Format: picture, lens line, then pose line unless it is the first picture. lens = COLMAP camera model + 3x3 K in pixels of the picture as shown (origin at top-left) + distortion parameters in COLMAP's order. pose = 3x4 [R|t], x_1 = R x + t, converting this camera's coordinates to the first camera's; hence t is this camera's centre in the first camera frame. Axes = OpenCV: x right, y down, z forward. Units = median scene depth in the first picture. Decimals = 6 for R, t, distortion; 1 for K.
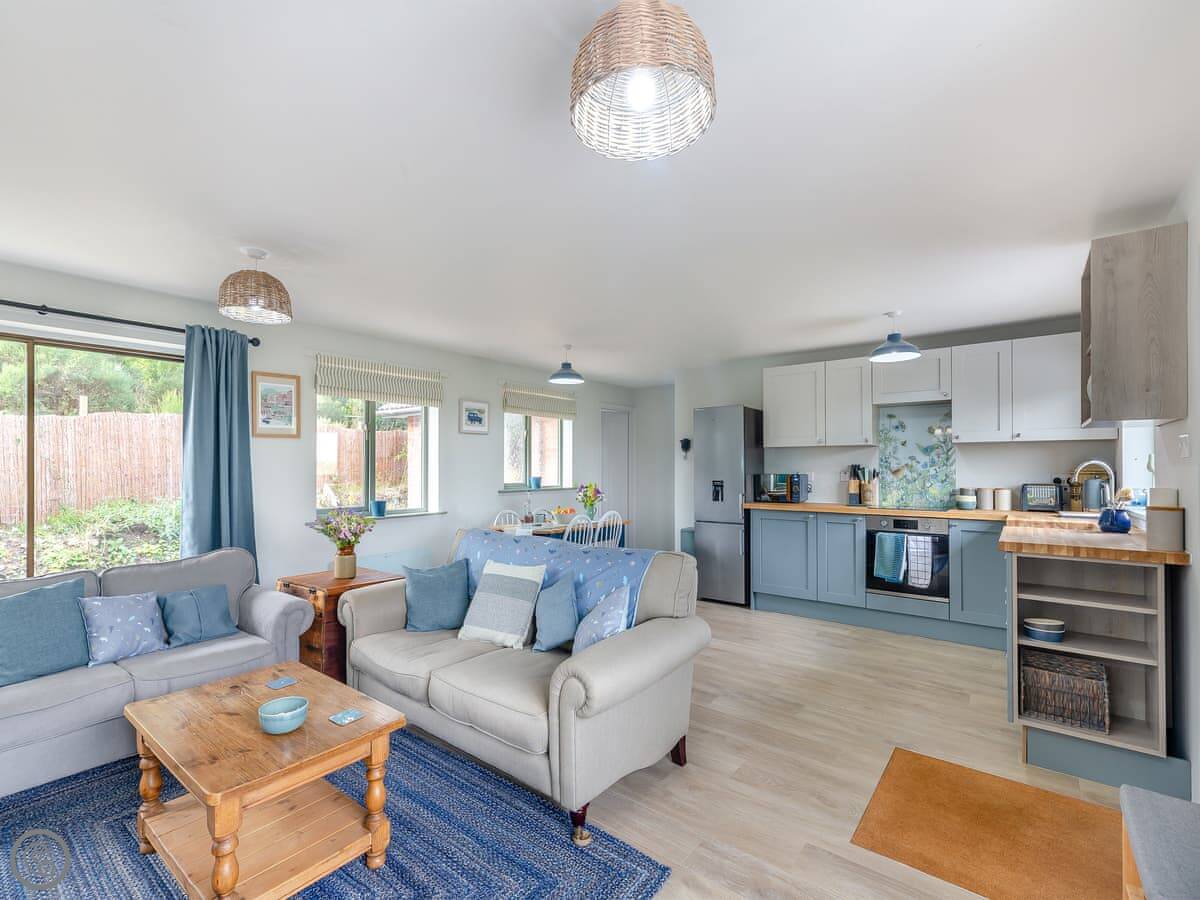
lens RADIAL K [[550.2, 0, 583.4], [0, 550.2, 461.4], [0, 0, 1]] dist [0.002096, -0.000394]
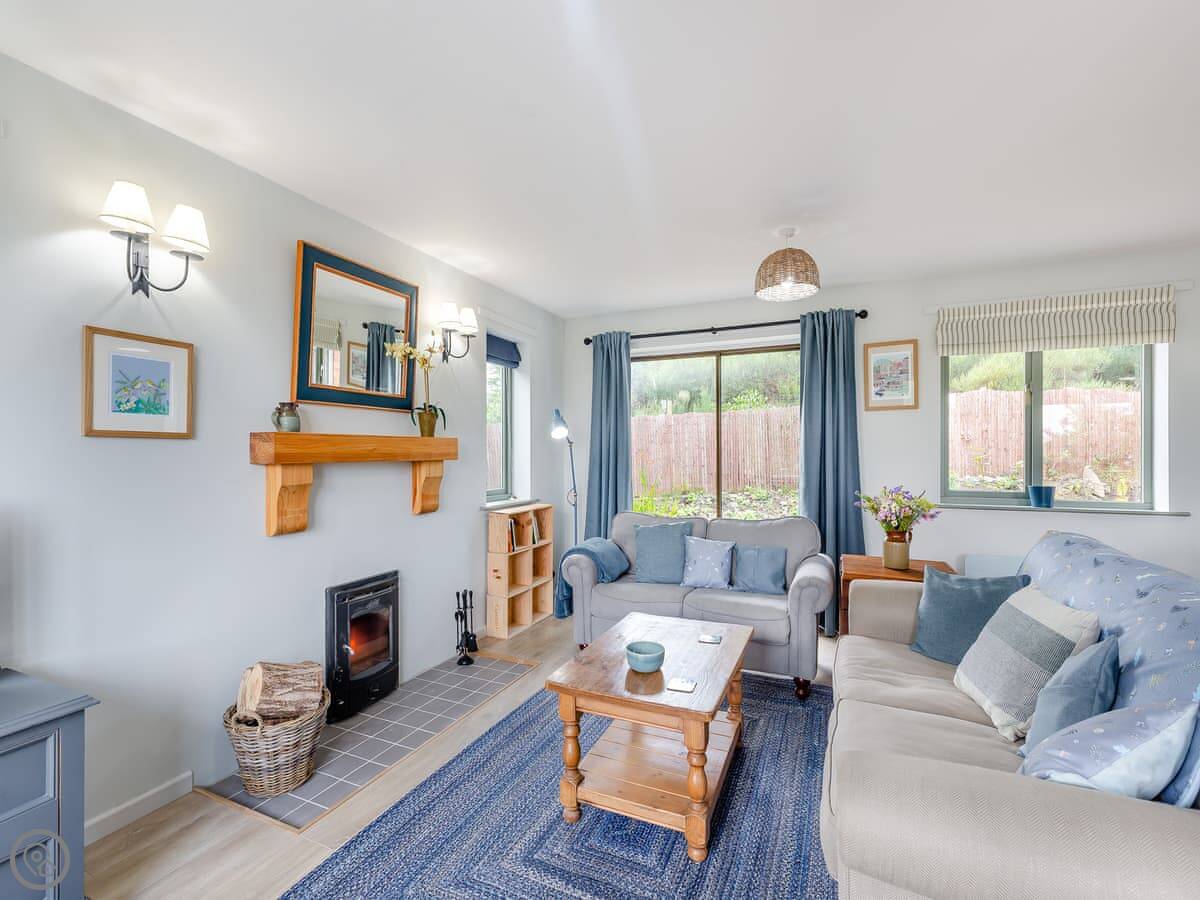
lens RADIAL K [[550.2, 0, 605.0], [0, 550.2, 449.8], [0, 0, 1]] dist [0.002096, -0.000394]
pose [[0.238056, -0.003915, -0.971243, 0.271692], [0.010839, 0.999940, -0.001374, 0.023522], [0.971191, -0.010200, 0.238085, 0.344014]]
